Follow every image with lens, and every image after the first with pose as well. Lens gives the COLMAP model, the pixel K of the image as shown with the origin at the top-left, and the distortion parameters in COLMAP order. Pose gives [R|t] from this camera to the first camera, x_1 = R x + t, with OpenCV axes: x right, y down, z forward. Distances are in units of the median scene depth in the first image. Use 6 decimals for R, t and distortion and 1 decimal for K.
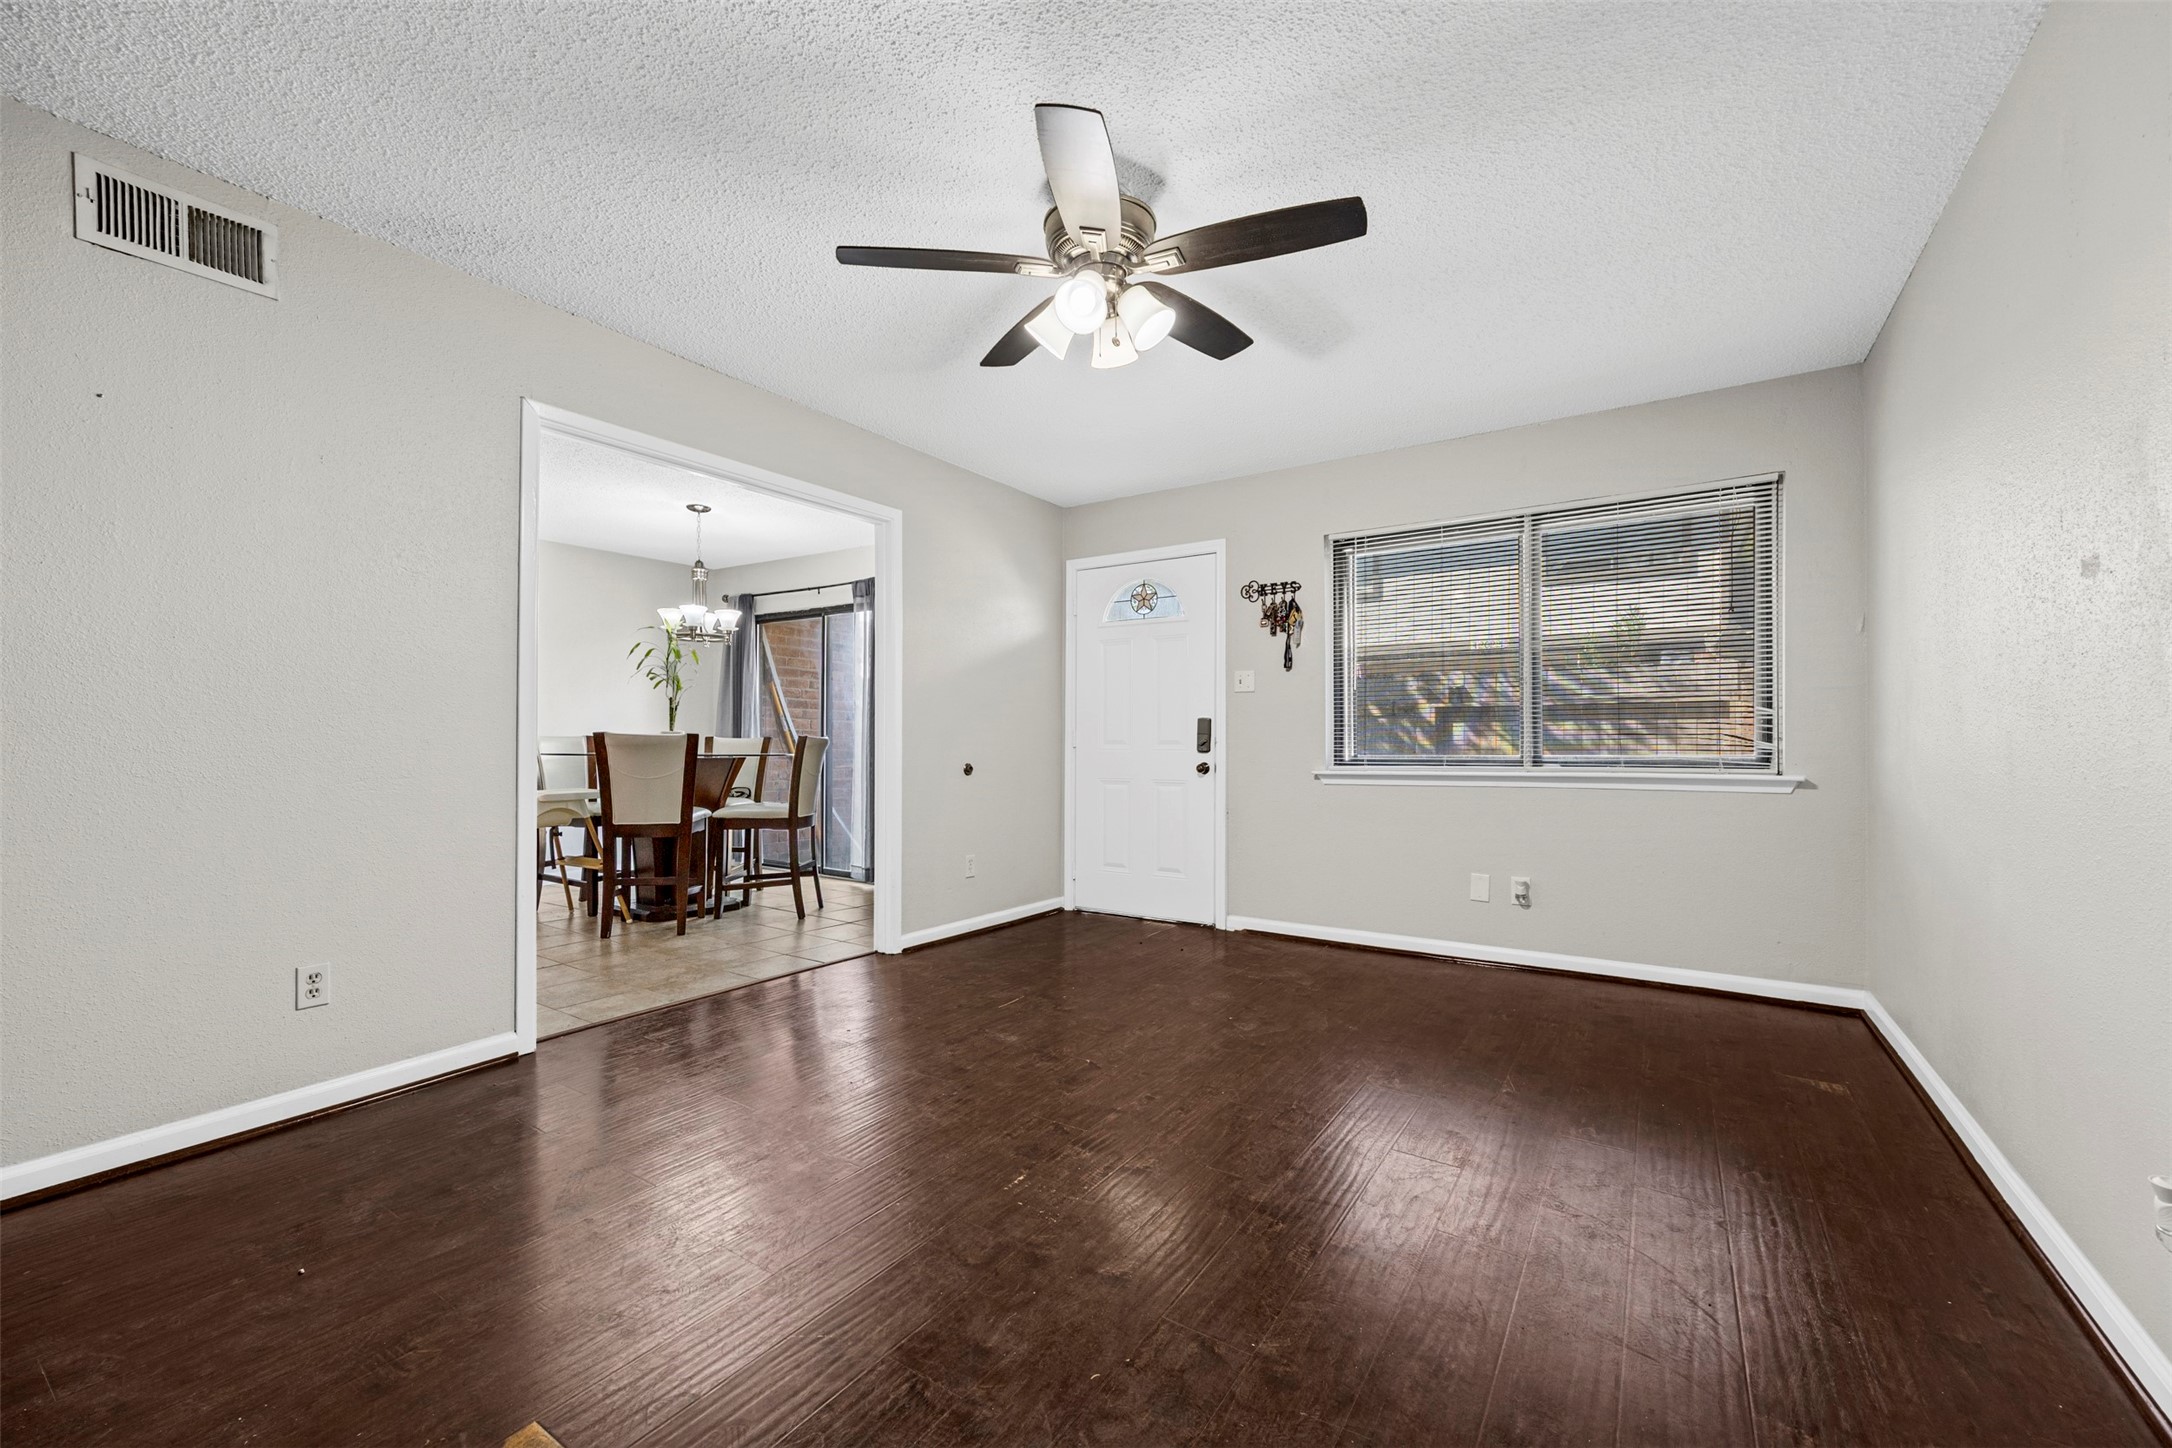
lens RADIAL K [[842.9, 0, 1071.0], [0, 842.9, 735.0], [0, 0, 1]] dist [-0.004406, 0.000308]
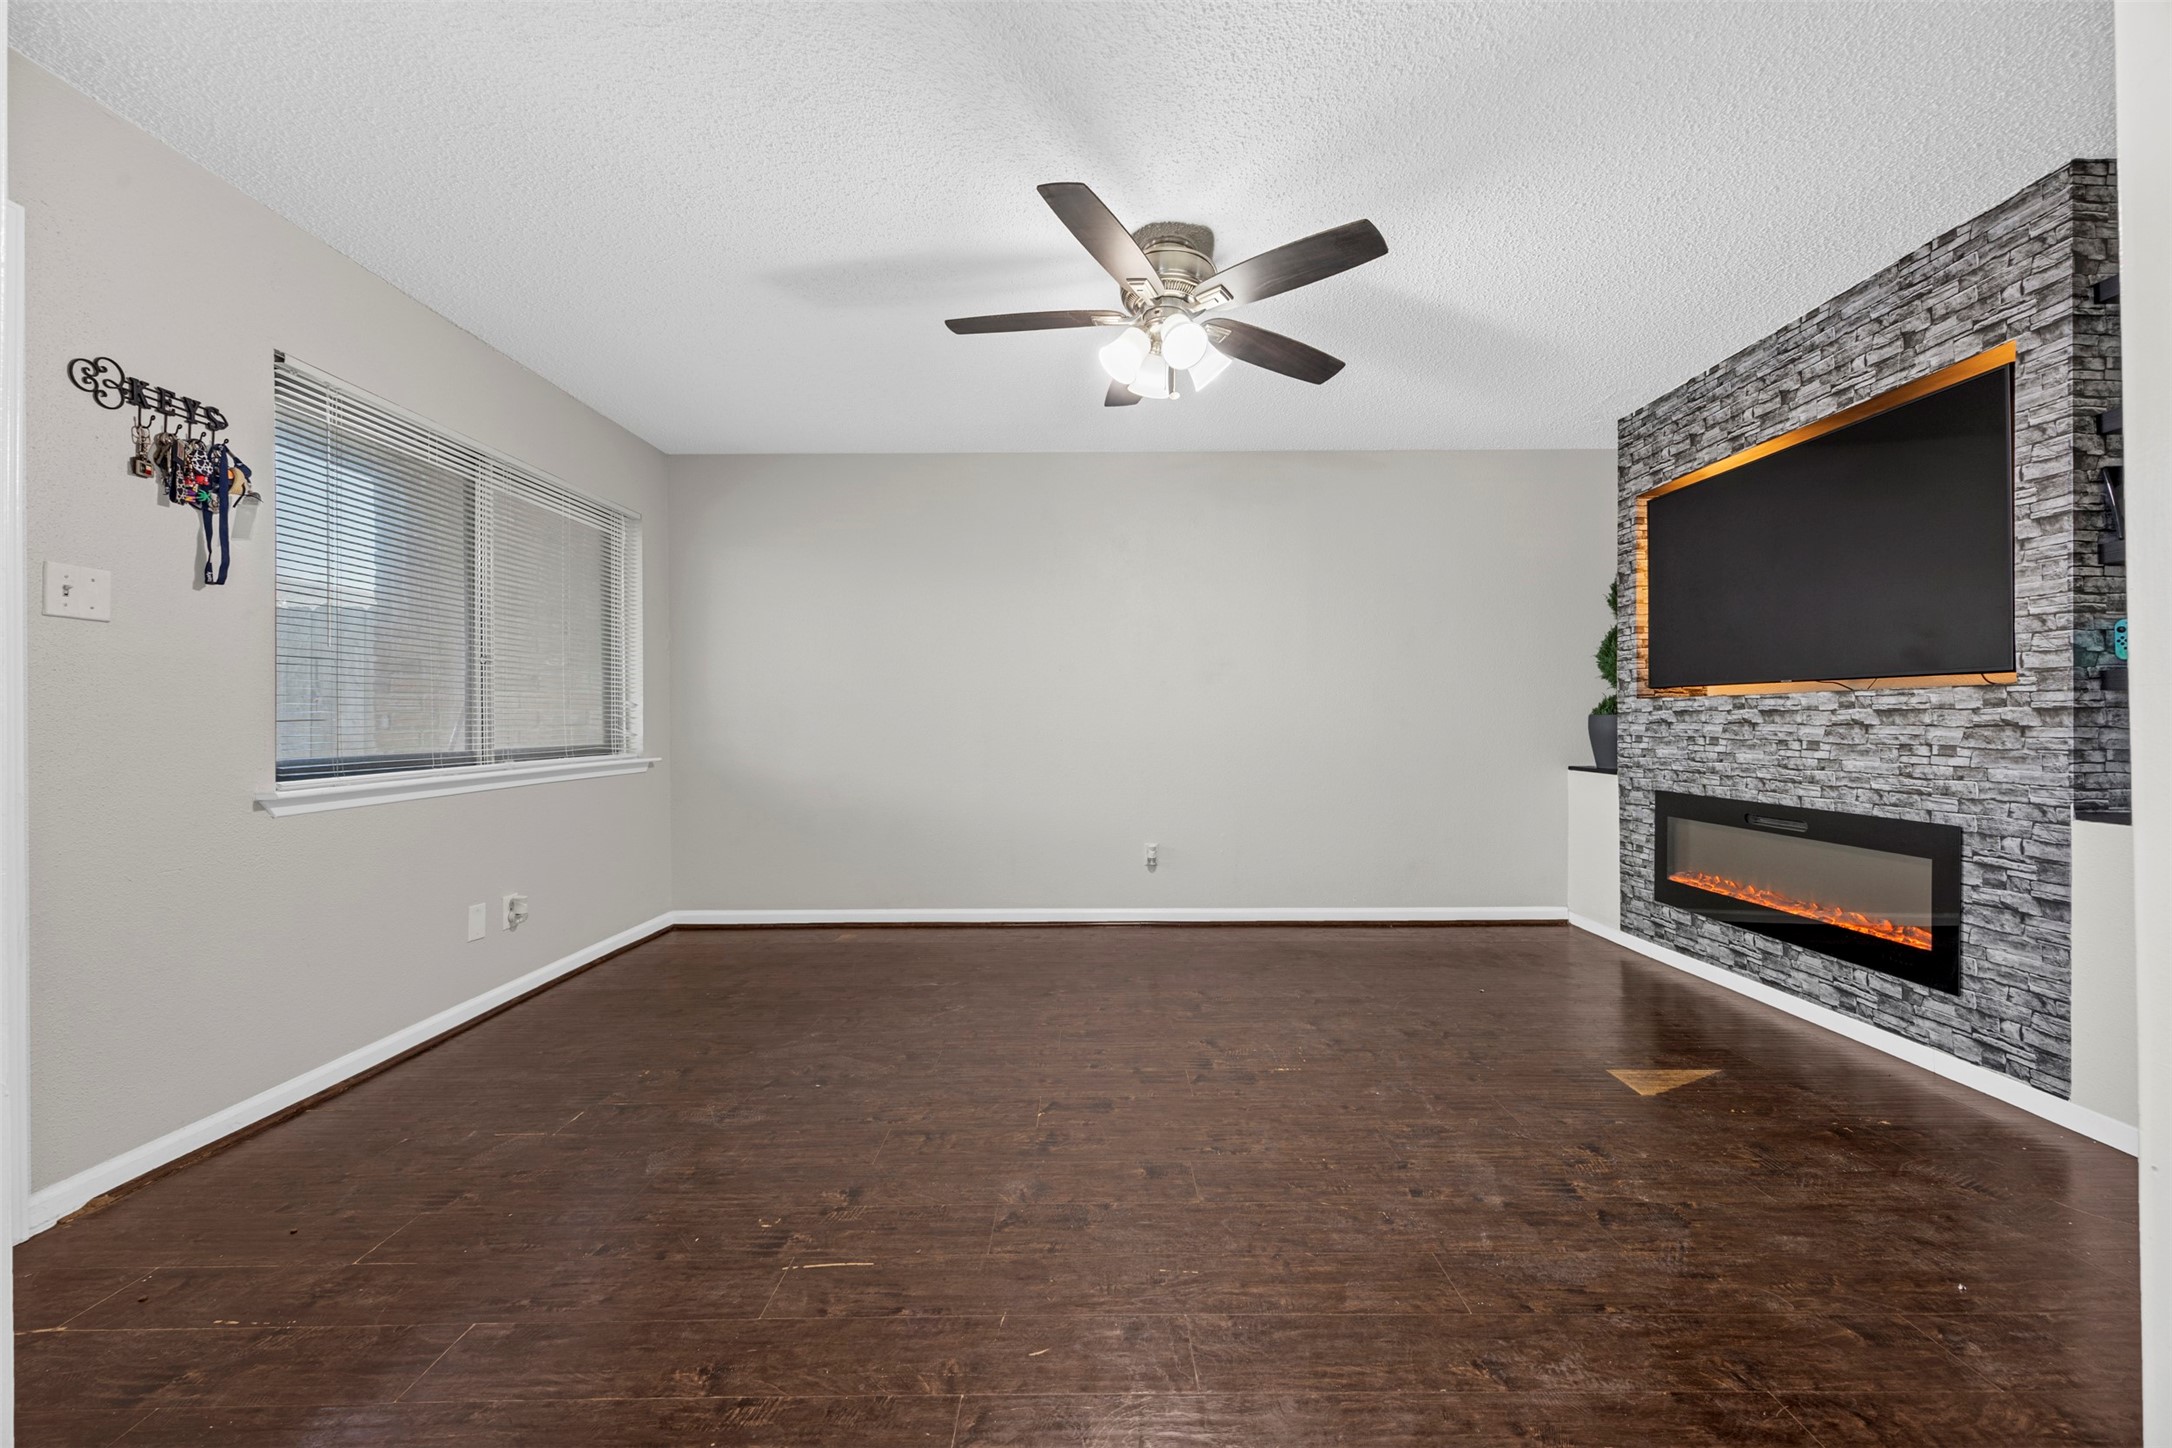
lens RADIAL K [[842.9, 0, 1096.4], [0, 842.9, 721.7], [0, 0, 1]] dist [-0.004406, 0.000308]
pose [[-0.564095, 0.007598, 0.825675, -0.696094], [0.001816, 0.999967, -0.007961, 0.005143], [-0.825708, -0.002992, -0.564090, 1.413685]]
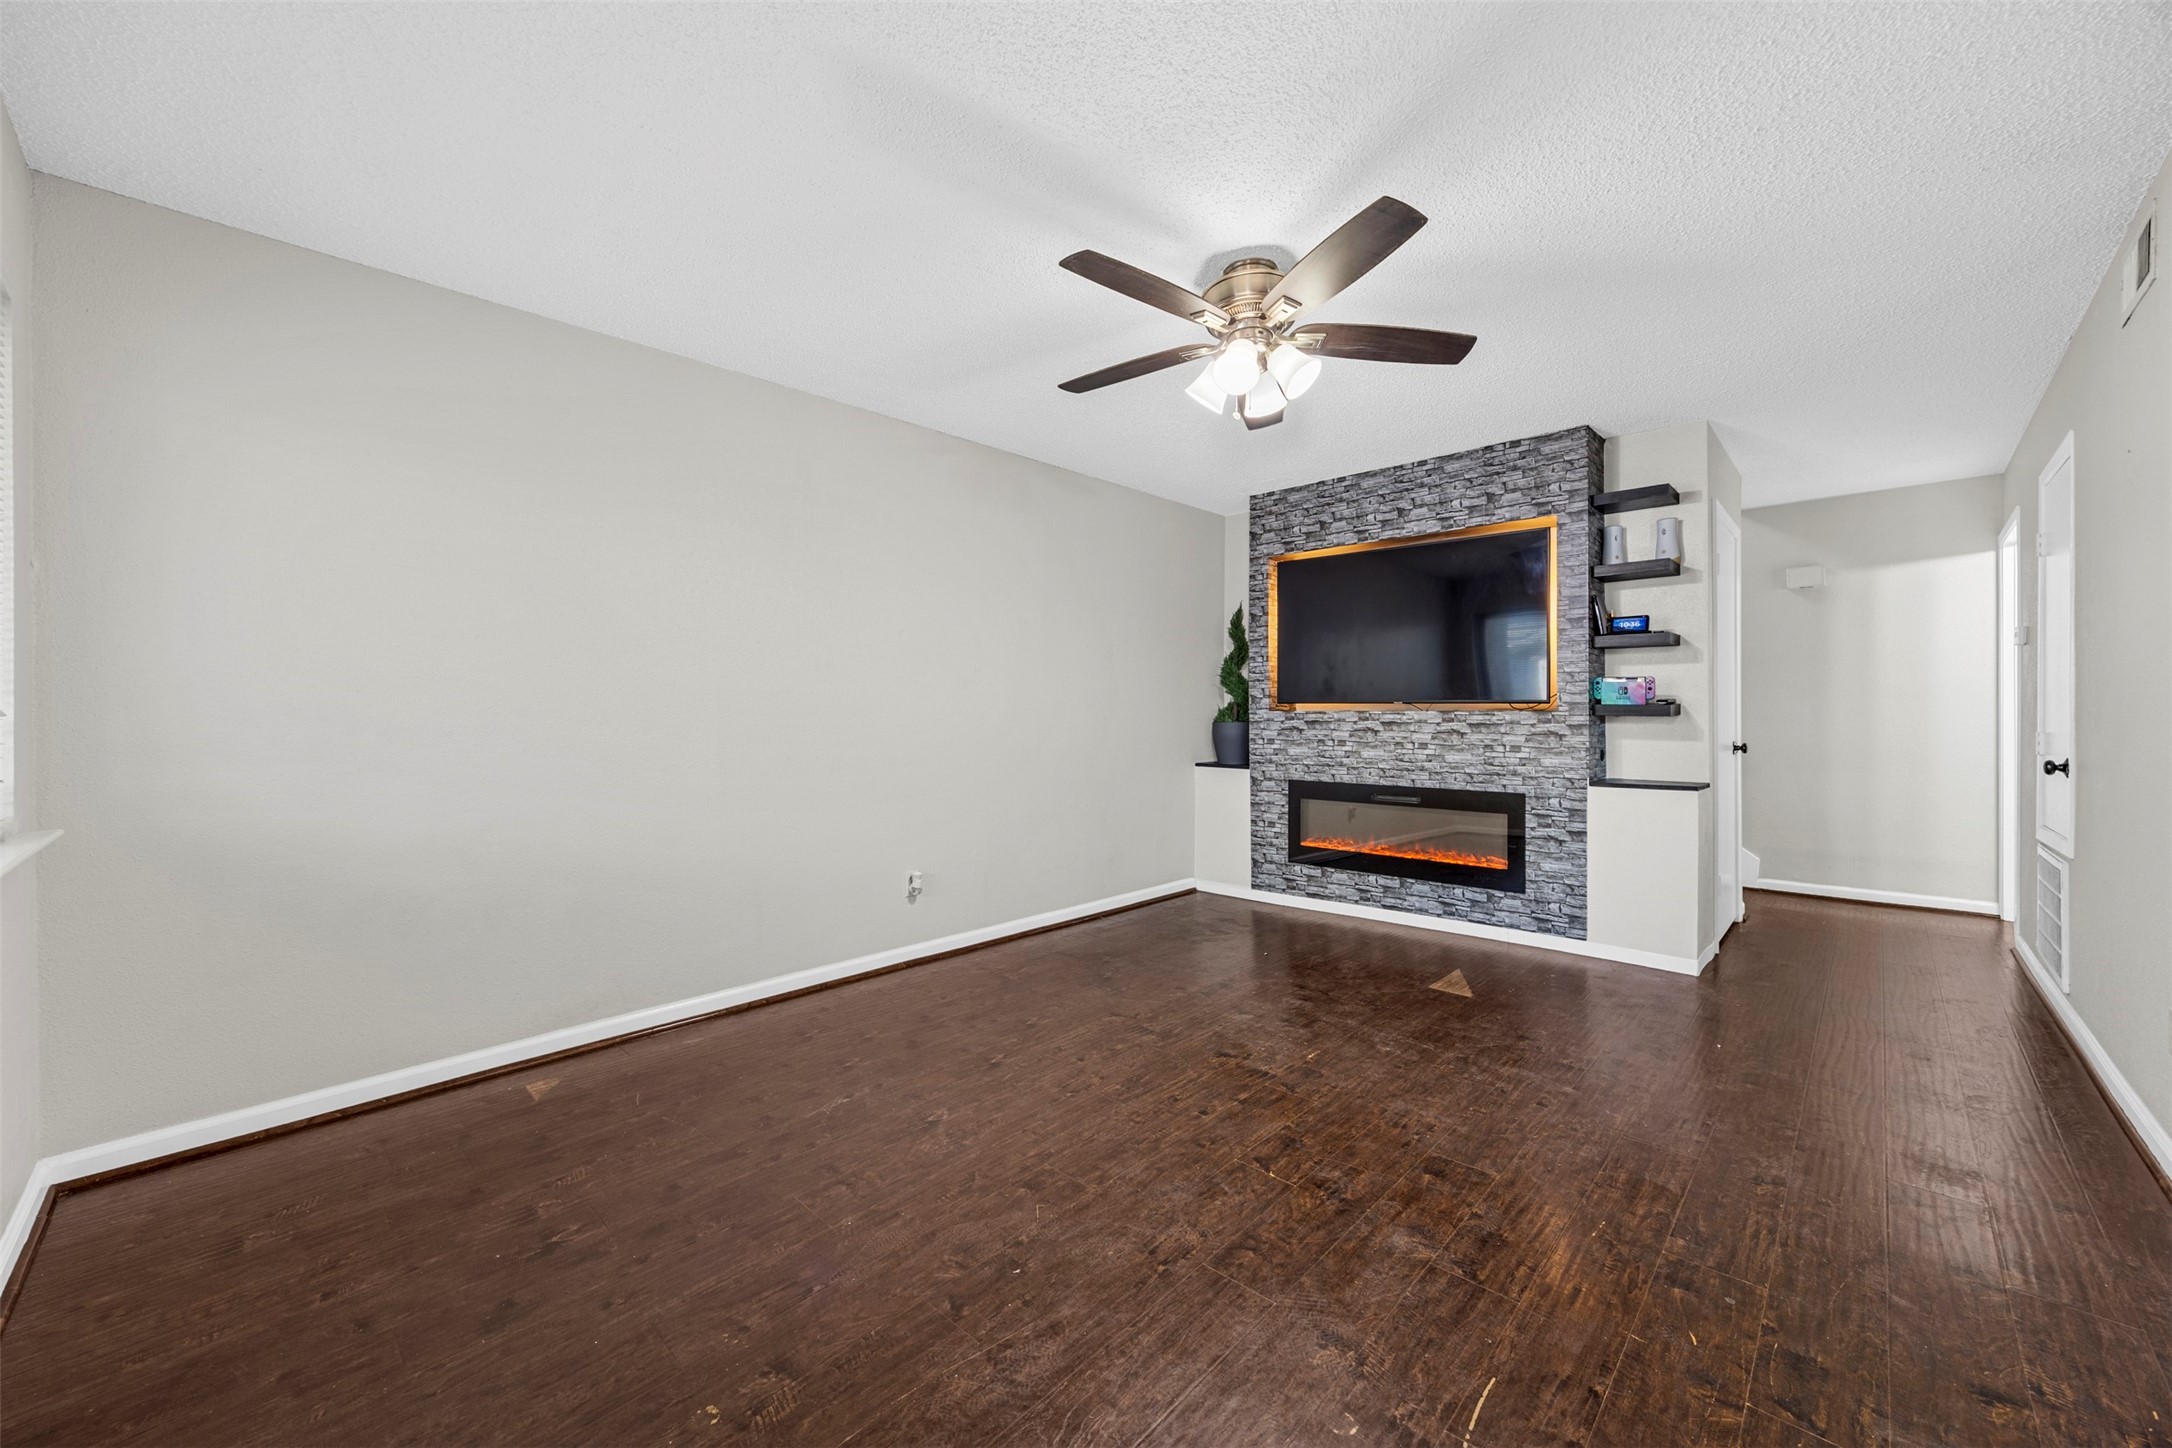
lens RADIAL K [[842.9, 0, 1084.0], [0, 842.9, 712.0], [0, 0, 1]] dist [-0.004406, 0.000308]
pose [[-0.988165, 0.007516, 0.153209, 0.068394], [0.006518, 0.999954, -0.007020, -0.029988], [-0.153254, -0.005938, -0.988169, 1.771505]]
